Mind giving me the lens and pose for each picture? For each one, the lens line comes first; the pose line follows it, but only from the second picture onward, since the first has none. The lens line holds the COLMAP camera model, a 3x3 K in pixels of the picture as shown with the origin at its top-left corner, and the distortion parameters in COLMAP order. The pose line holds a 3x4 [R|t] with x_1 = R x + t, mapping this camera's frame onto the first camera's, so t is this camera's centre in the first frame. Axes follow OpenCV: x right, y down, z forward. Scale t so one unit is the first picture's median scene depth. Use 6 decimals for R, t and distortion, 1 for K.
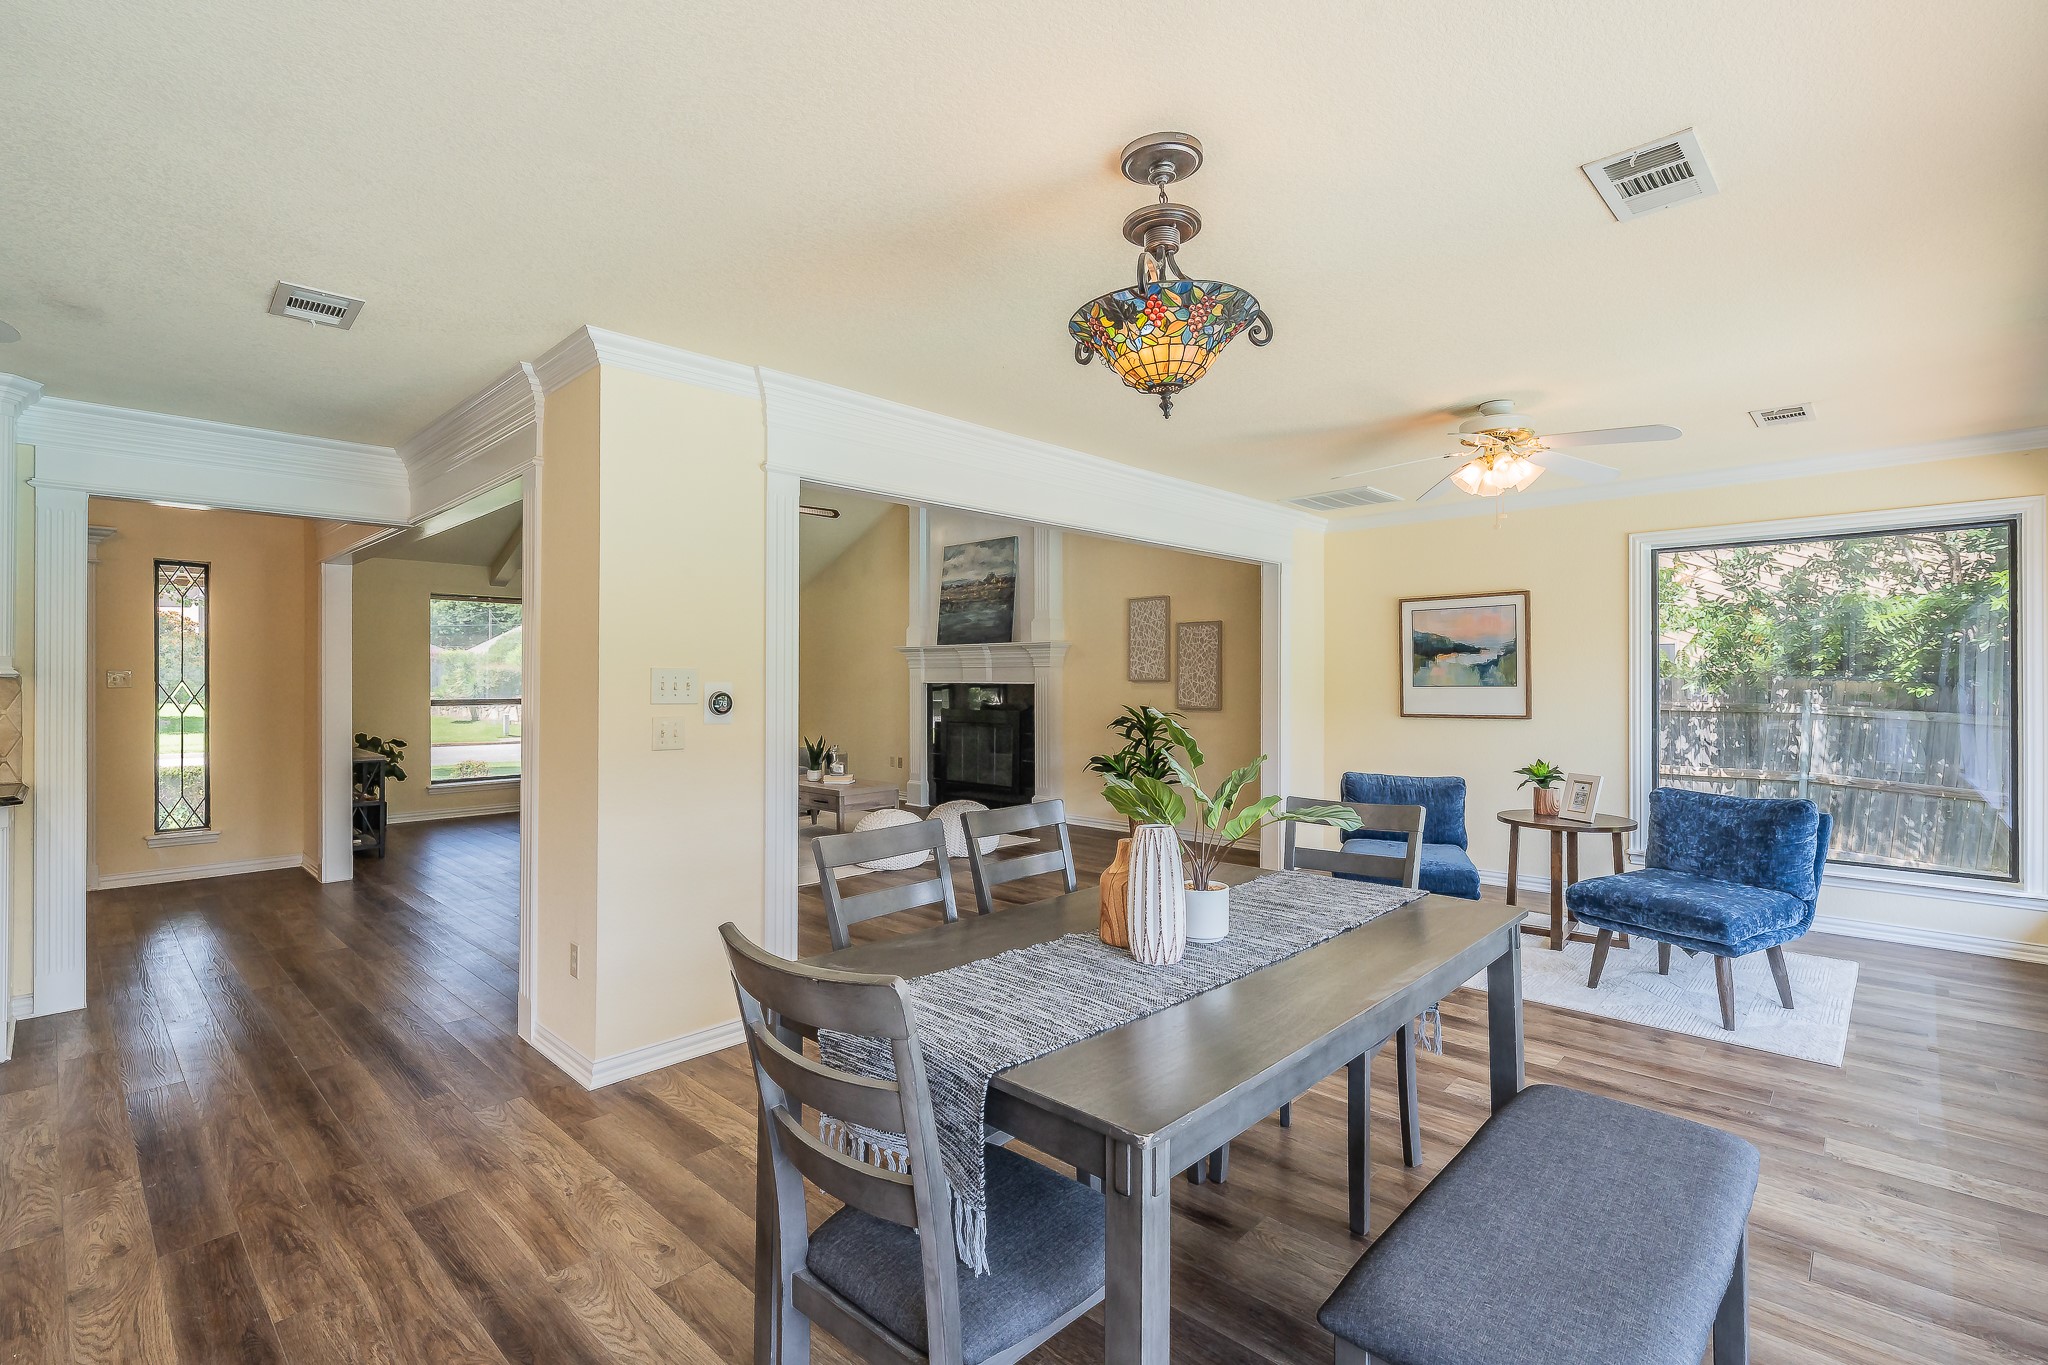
lens RADIAL K [[920.8, 0, 1028.5], [0, 920.8, 680.9], [0, 0, 1]] dist [0.001421, 0.000771]
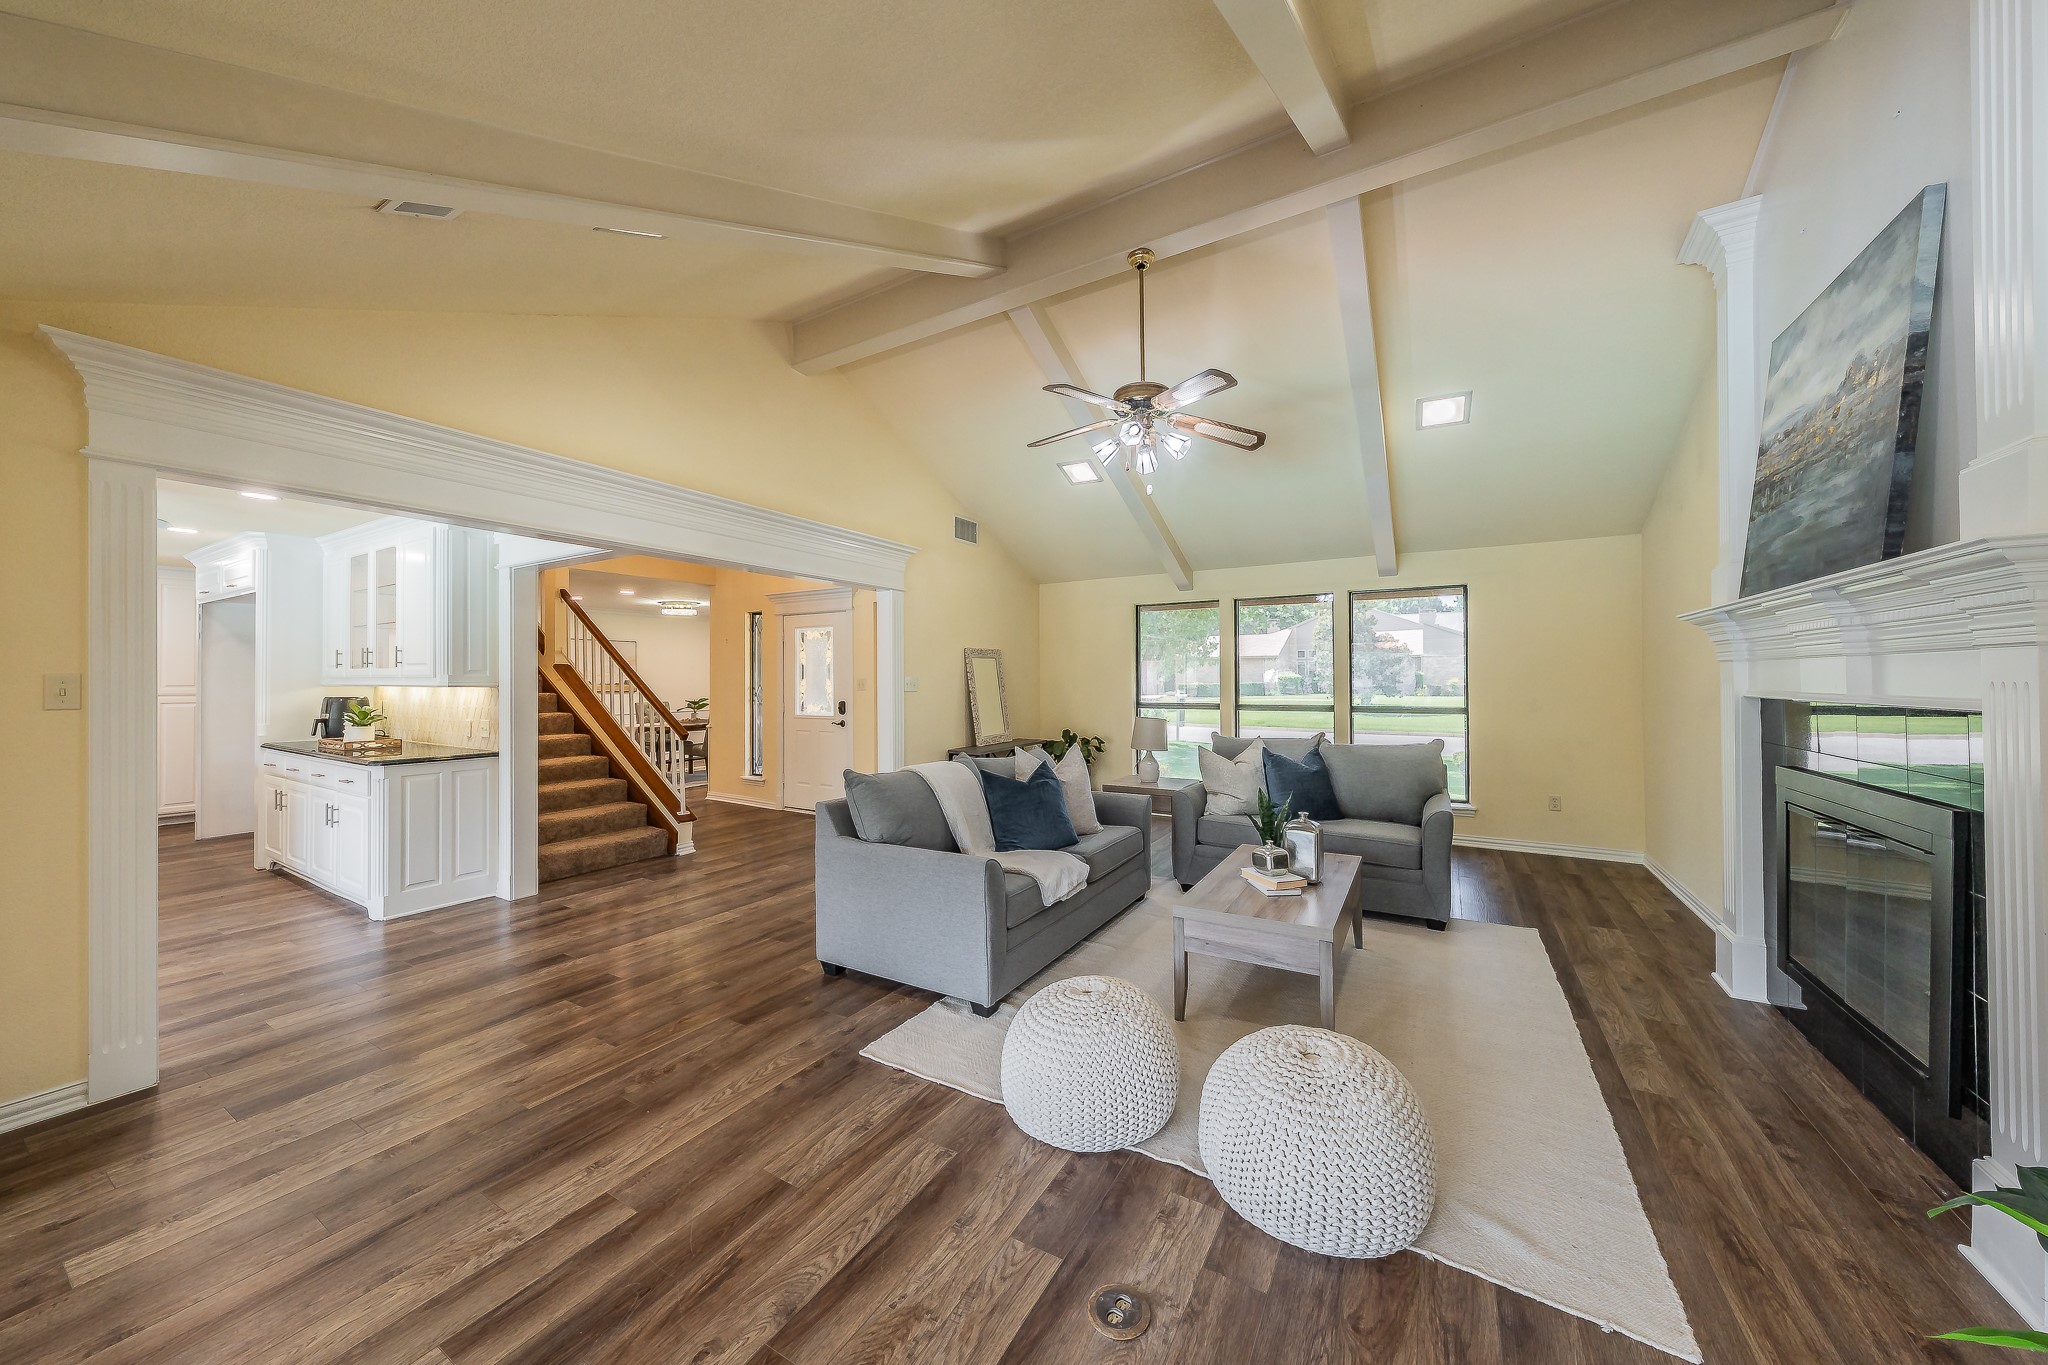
lens RADIAL K [[708.4, 0, 1015.6], [0, 708.4, 675.6], [0, 0, 1]] dist [0.001320, 0.000087]
pose [[0.214653, -0.005471, -0.976675, 0.199805], [0.000801, 0.999985, -0.005426, -0.009236], [0.976690, 0.000383, 0.214654, 0.989013]]
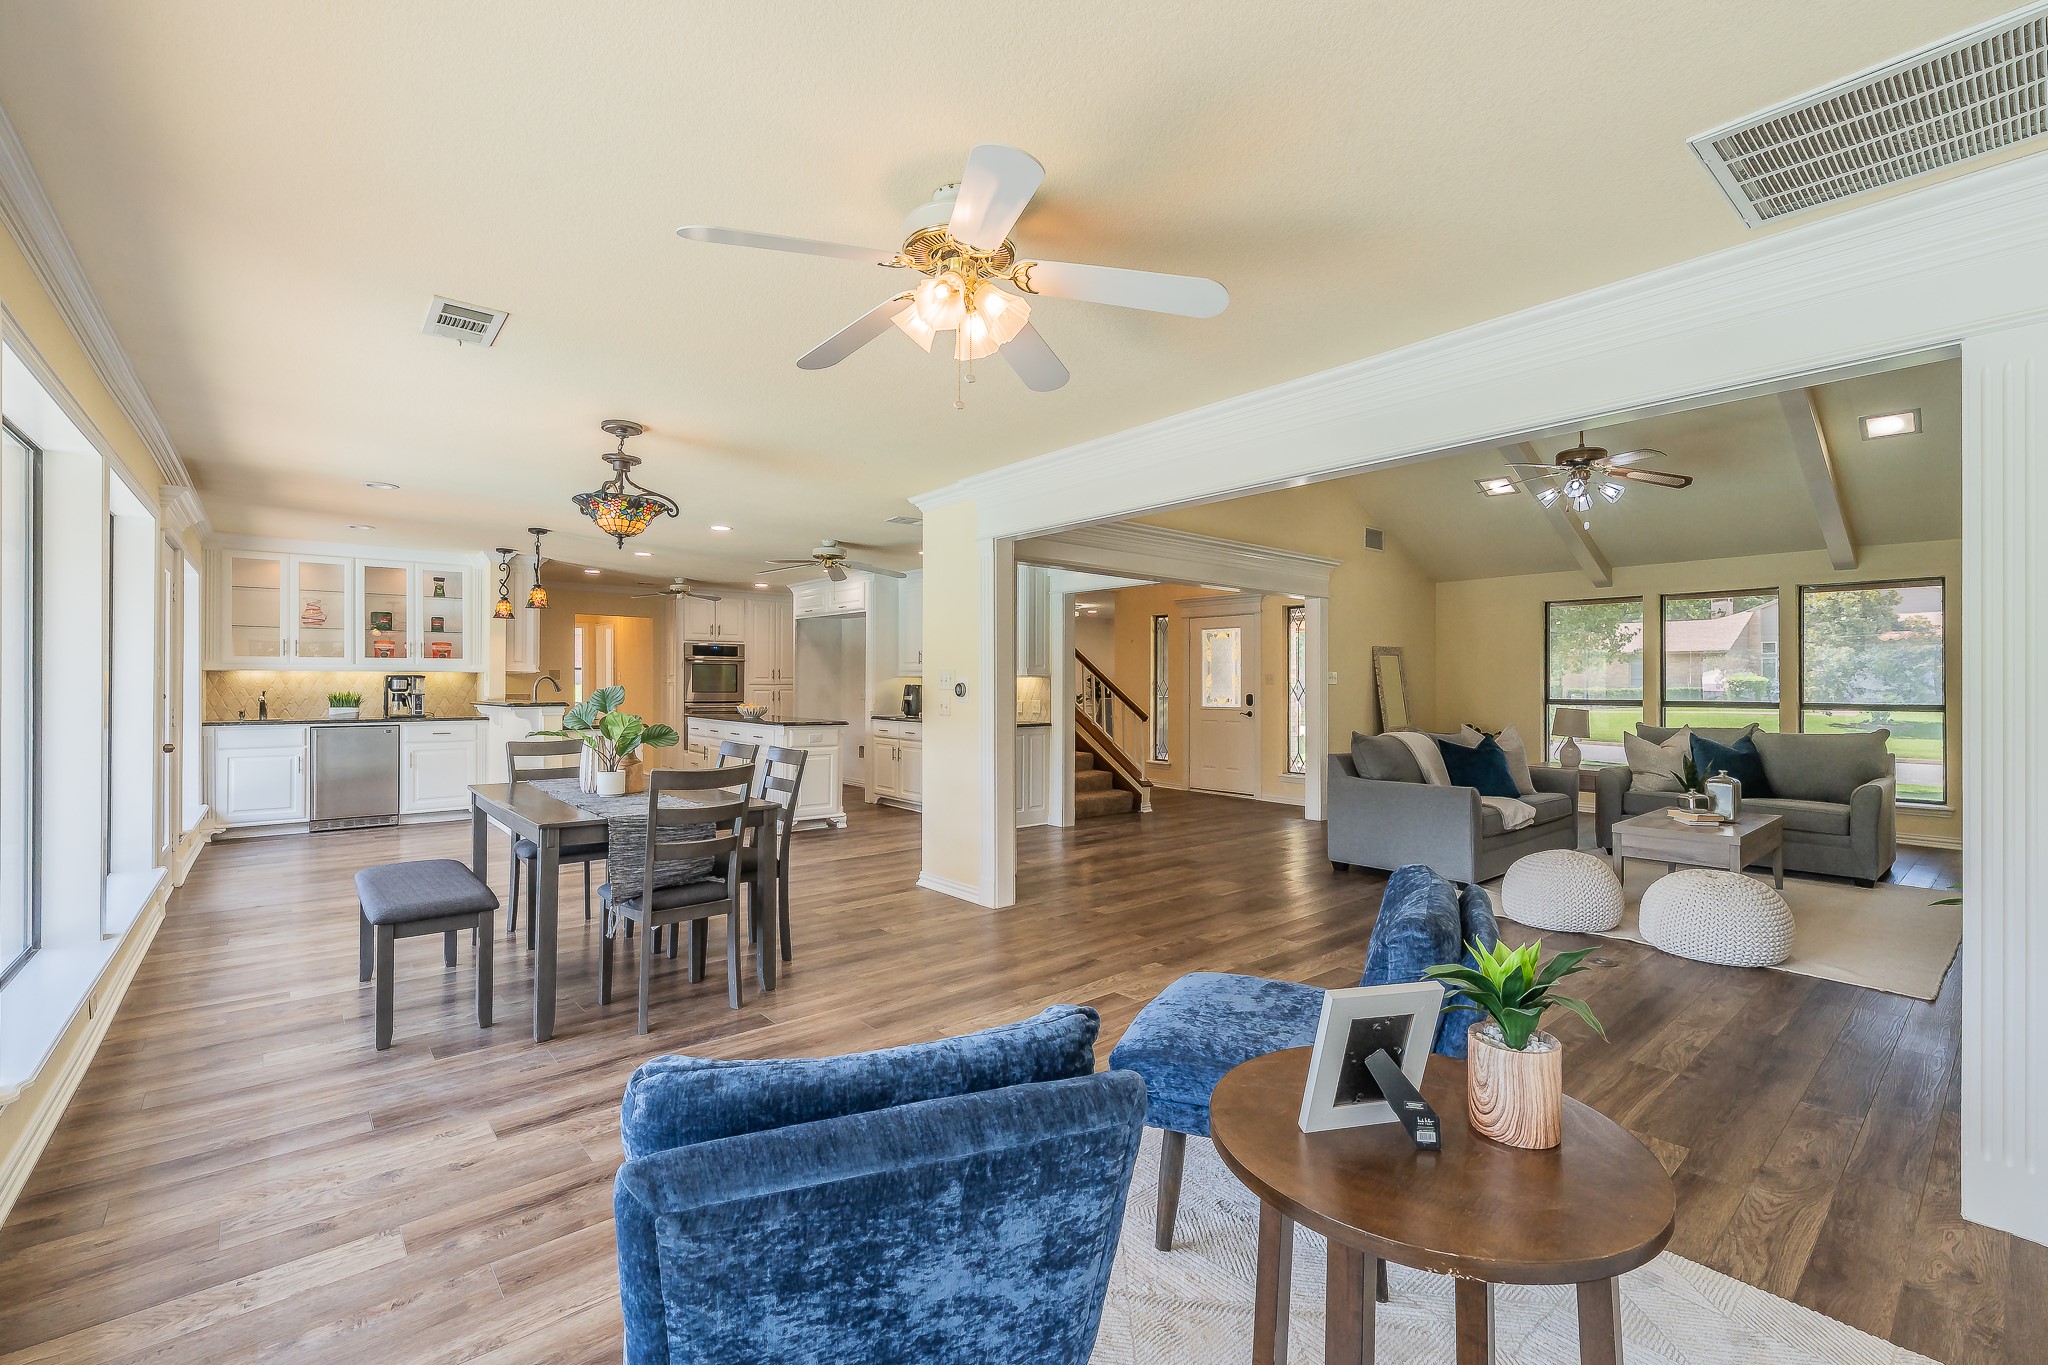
lens RADIAL K [[881.9, 0, 1019.1], [0, 881.9, 682.1], [0, 0, 1]] dist [-0.002218, 0.000070]
pose [[-0.109585, 0.000060, -0.993977, 0.685769], [-0.004833, 0.999988, 0.000593, 0.005610], [0.993966, 0.004869, -0.109583, 0.706665]]
